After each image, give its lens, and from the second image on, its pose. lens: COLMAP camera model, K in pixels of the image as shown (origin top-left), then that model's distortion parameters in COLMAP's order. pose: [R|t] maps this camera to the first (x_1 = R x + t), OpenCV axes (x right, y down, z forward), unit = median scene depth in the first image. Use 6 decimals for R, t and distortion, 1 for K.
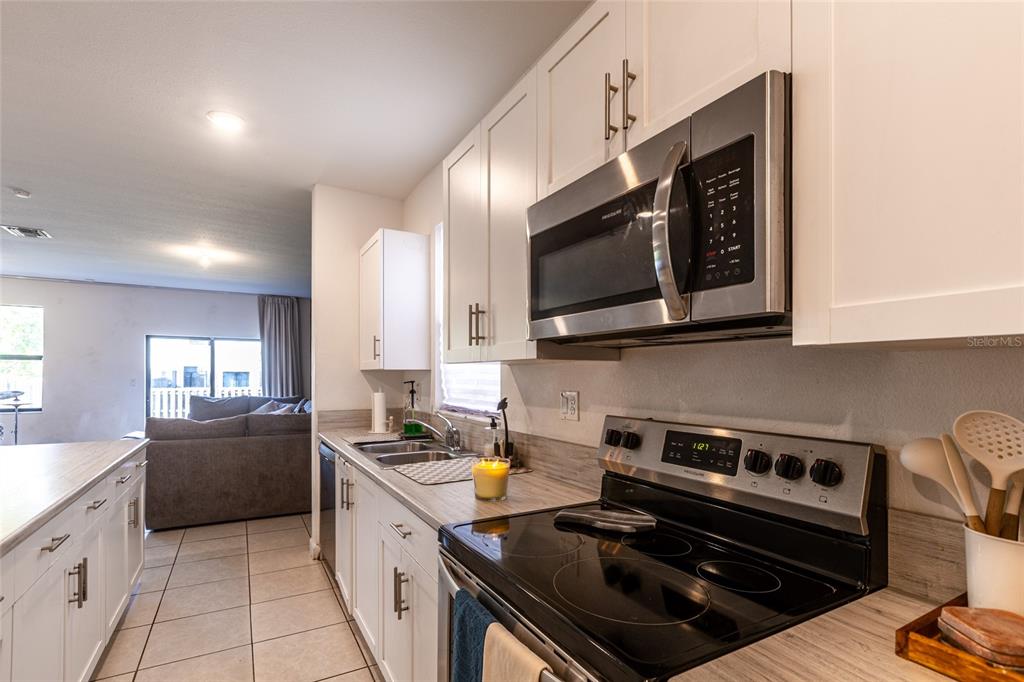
lens RADIAL K [[441.5, 0, 462.1], [0, 441.5, 373.5], [0, 0, 1]] dist [0.003174, -0.001034]
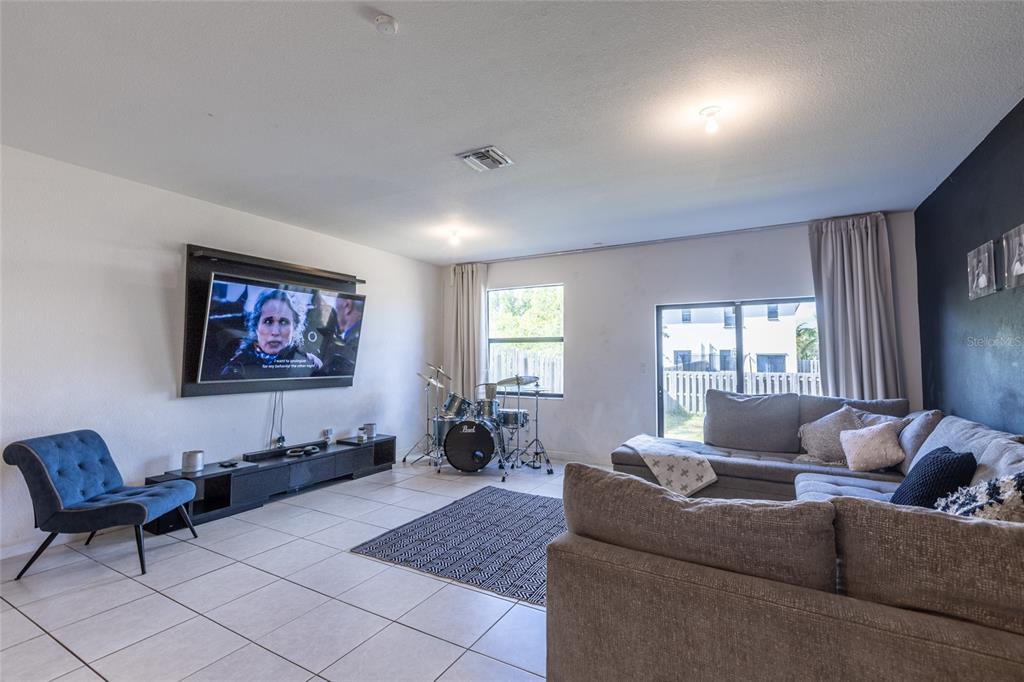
lens RADIAL K [[441.5, 0, 551.9], [0, 441.5, 330.4], [0, 0, 1]] dist [0.003174, -0.001034]
pose [[0.597634, -0.050466, -0.800179, -0.513773], [0.002347, 0.998123, -0.061197, 0.004883], [0.801765, 0.034696, 0.596631, 0.962216]]
